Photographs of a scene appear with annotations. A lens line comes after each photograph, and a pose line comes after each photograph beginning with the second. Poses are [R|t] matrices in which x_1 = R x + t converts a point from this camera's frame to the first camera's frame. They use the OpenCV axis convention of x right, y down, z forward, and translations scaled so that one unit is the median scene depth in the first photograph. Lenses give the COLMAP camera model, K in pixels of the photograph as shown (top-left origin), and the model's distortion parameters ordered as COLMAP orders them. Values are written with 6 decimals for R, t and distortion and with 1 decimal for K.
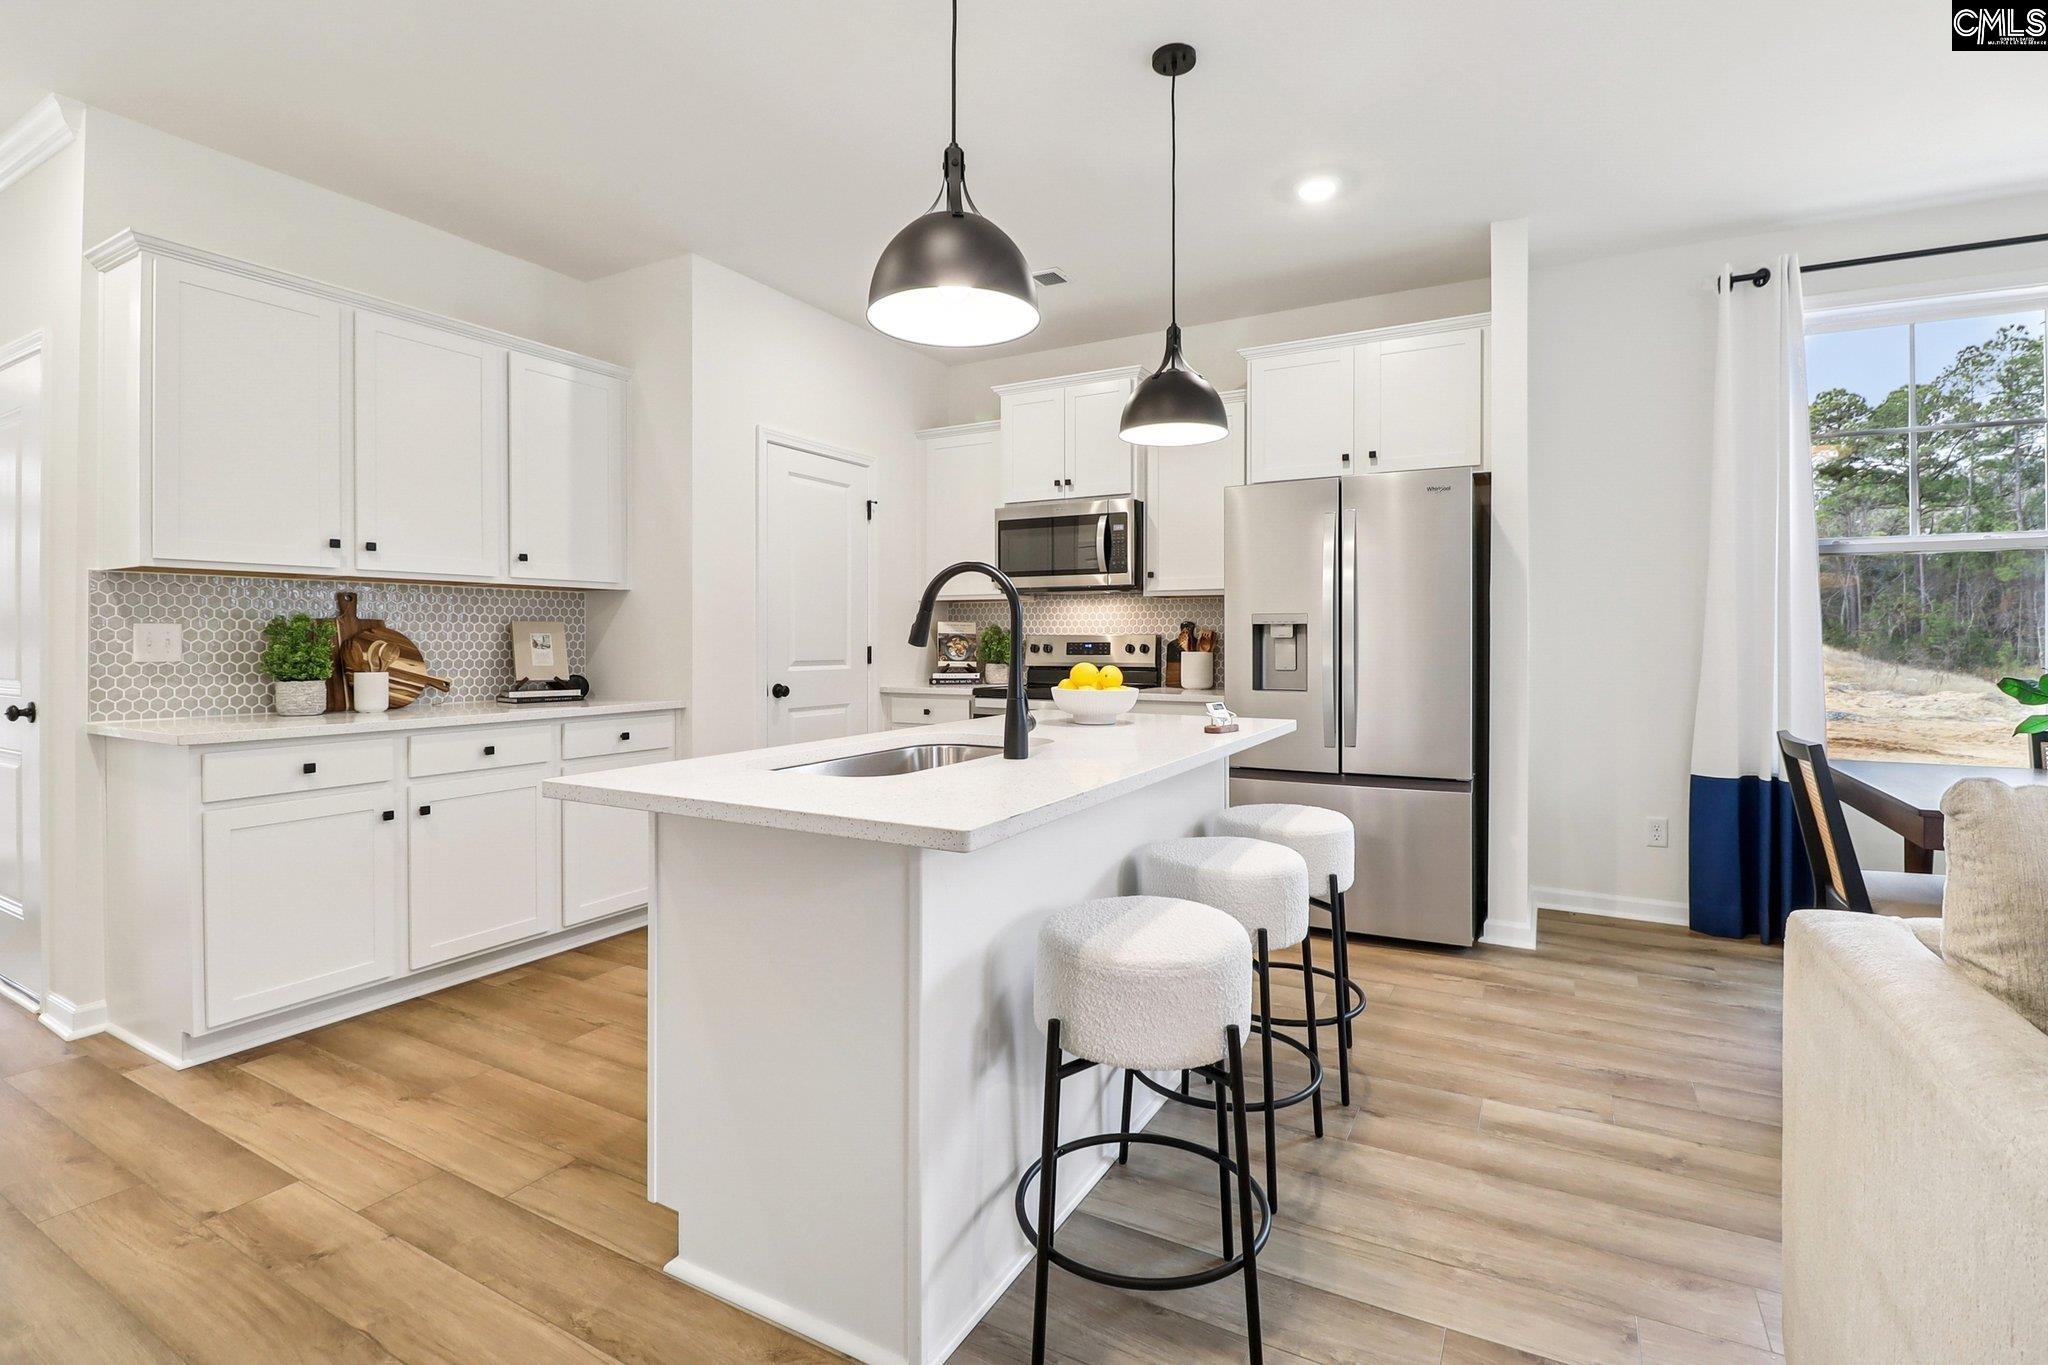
lens RADIAL K [[943.9, 0, 1032.8], [0, 943.9, 642.8], [0, 0, 1]] dist [-0.011805, -0.000756]
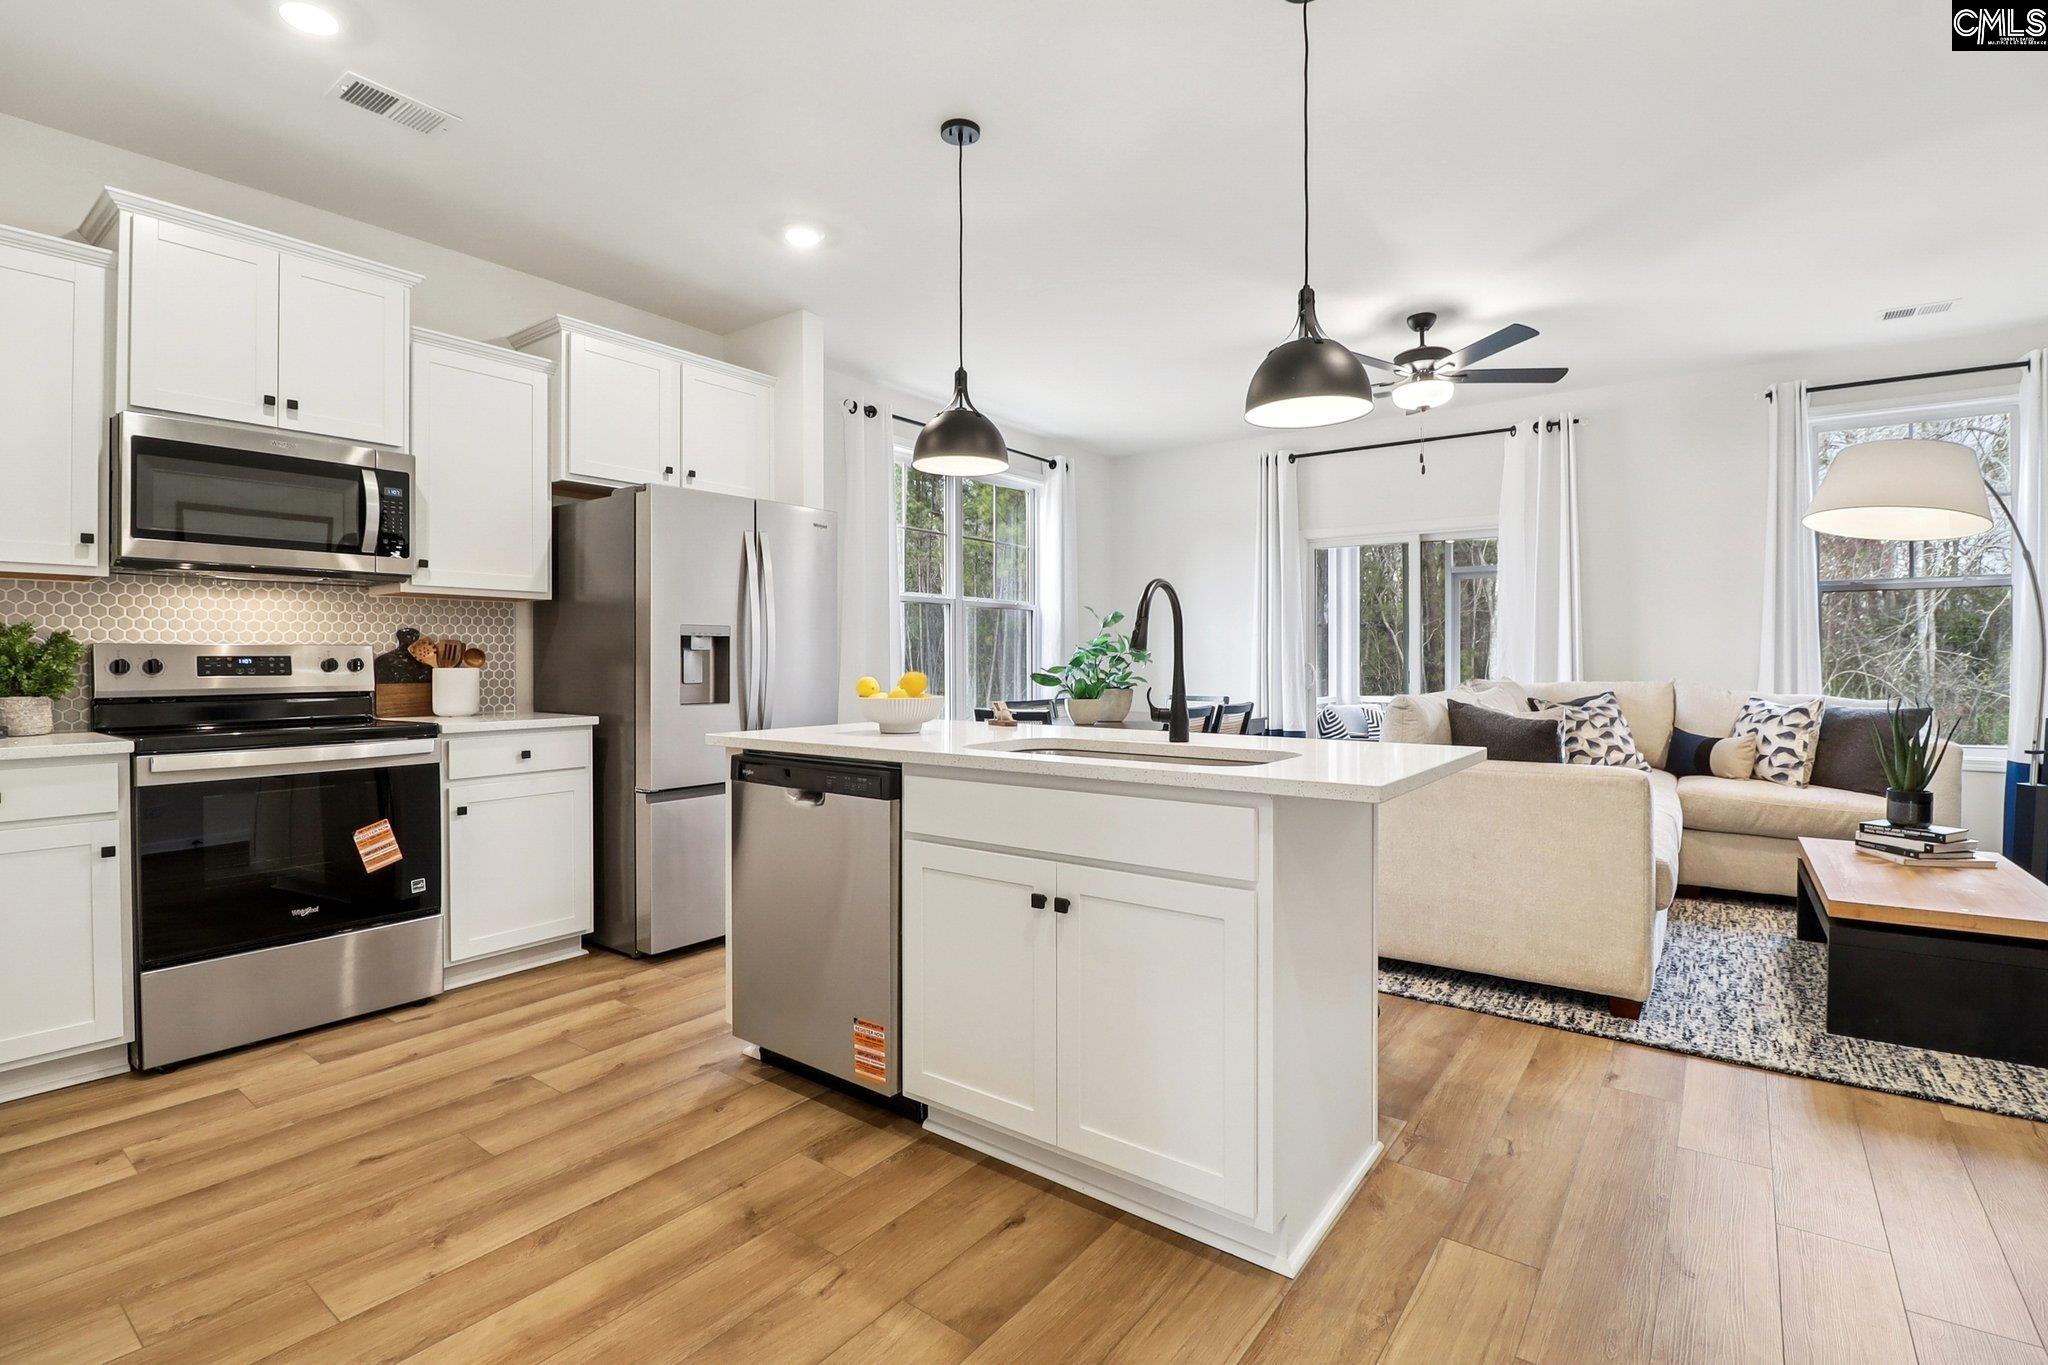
lens RADIAL K [[941.8, 0, 1026.2], [0, 941.8, 657.5], [0, 0, 1]] dist [0.002437, -0.016163]
pose [[0.136470, 0.000812, 0.990644, -0.502345], [0.007899, 0.999967, -0.001908, 0.006086], [-0.990613, 0.008086, 0.136459, 0.405470]]
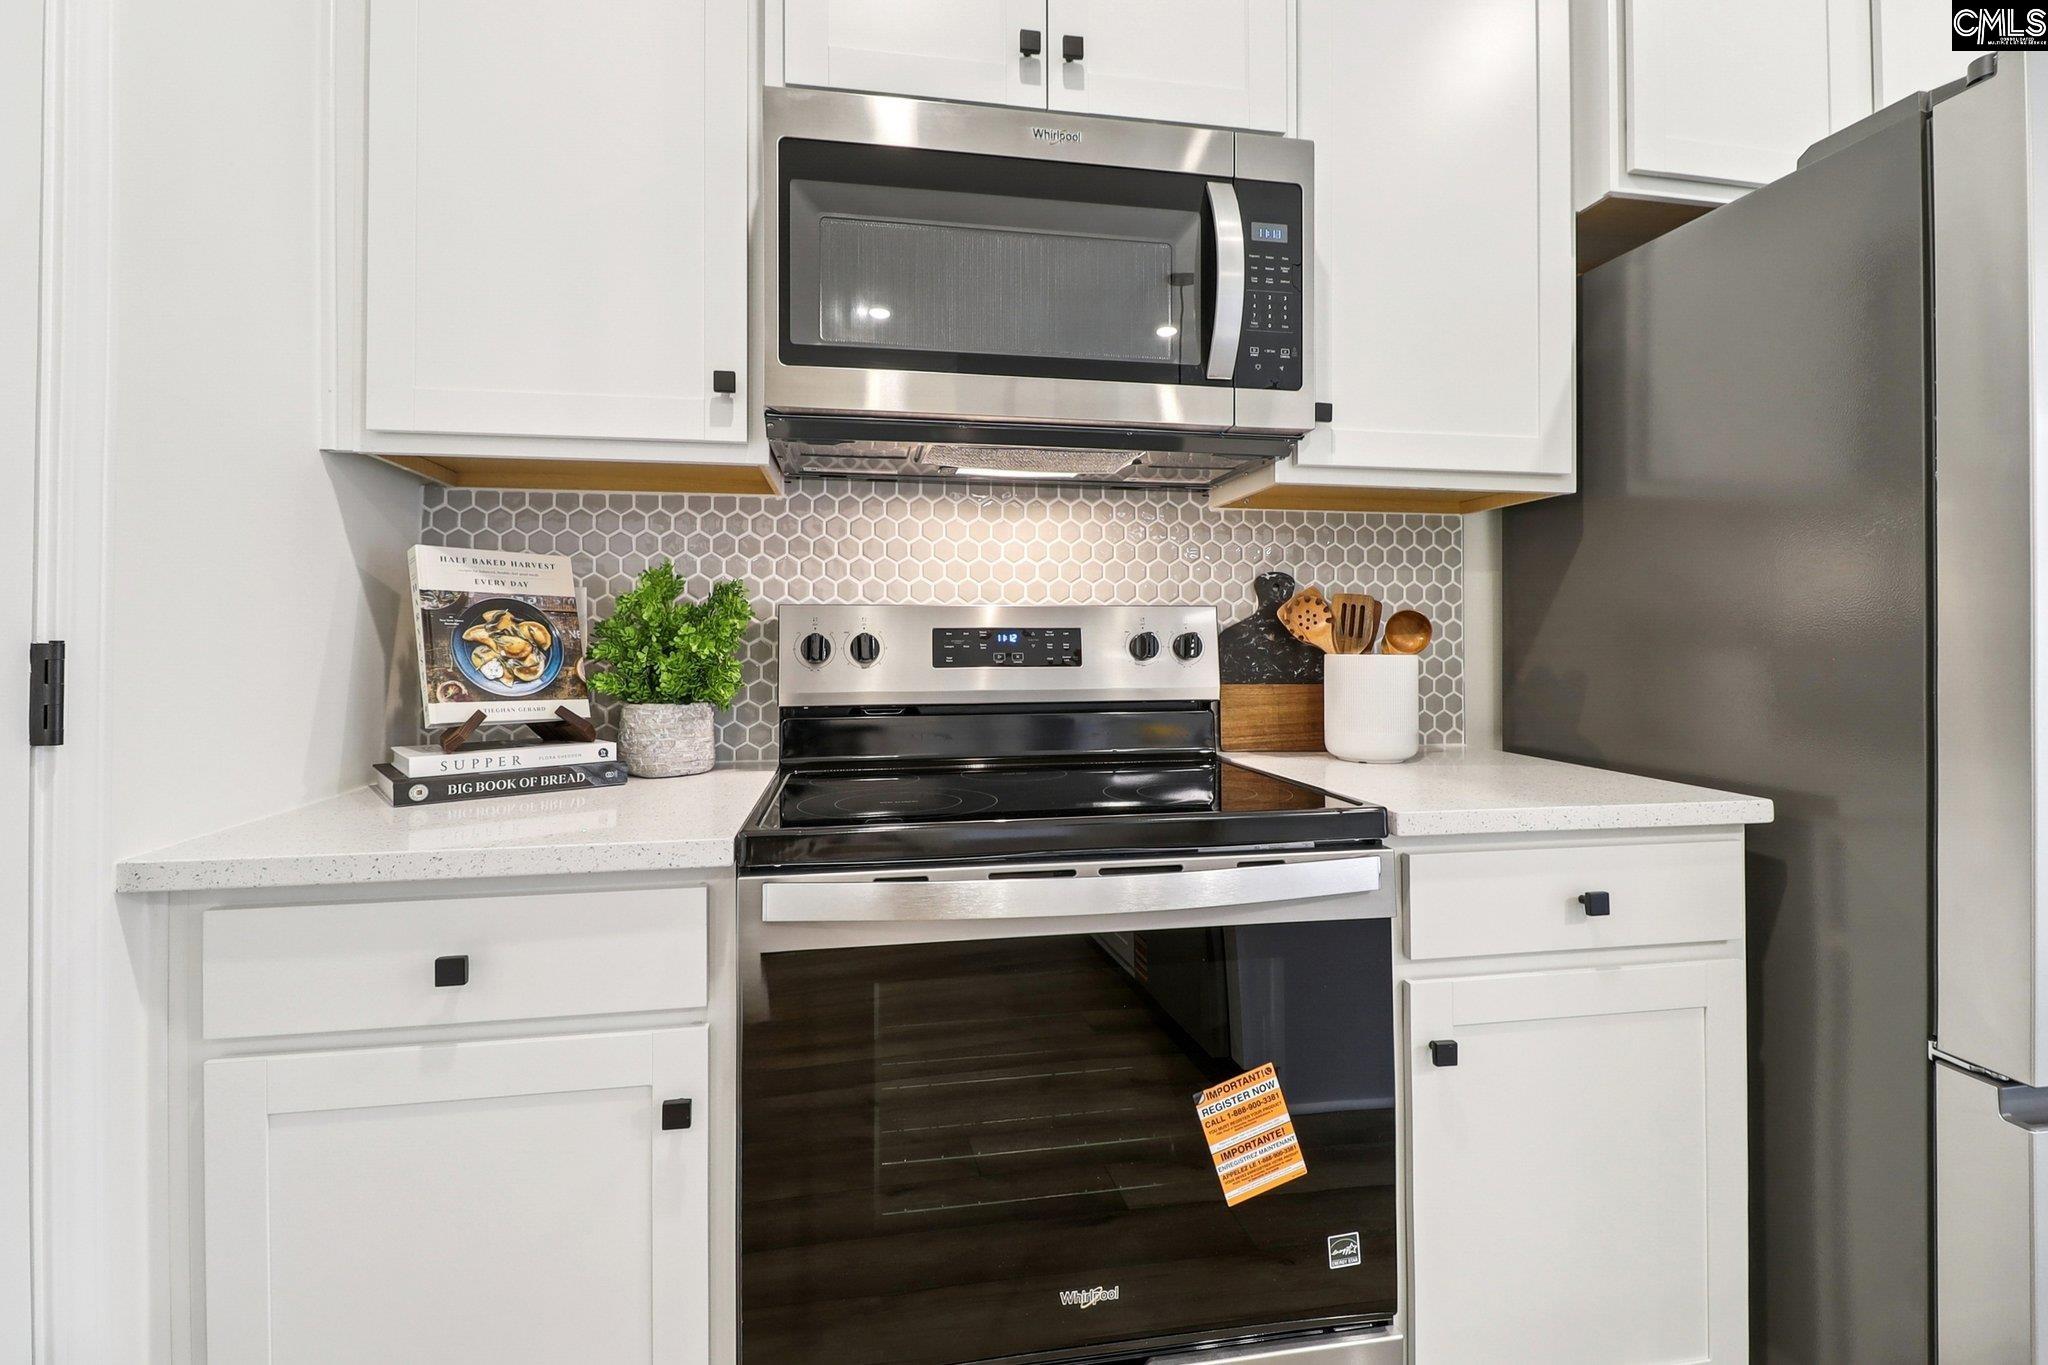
lens RADIAL K [[943.9, 0, 1032.8], [0, 943.9, 642.8], [0, 0, 1]] dist [-0.011805, -0.000756]
pose [[0.777408, -0.004171, 0.628983, -0.140820], [0.003650, 0.999991, 0.002120, 0.004072], [-0.628986, 0.000648, 0.777416, 0.760965]]
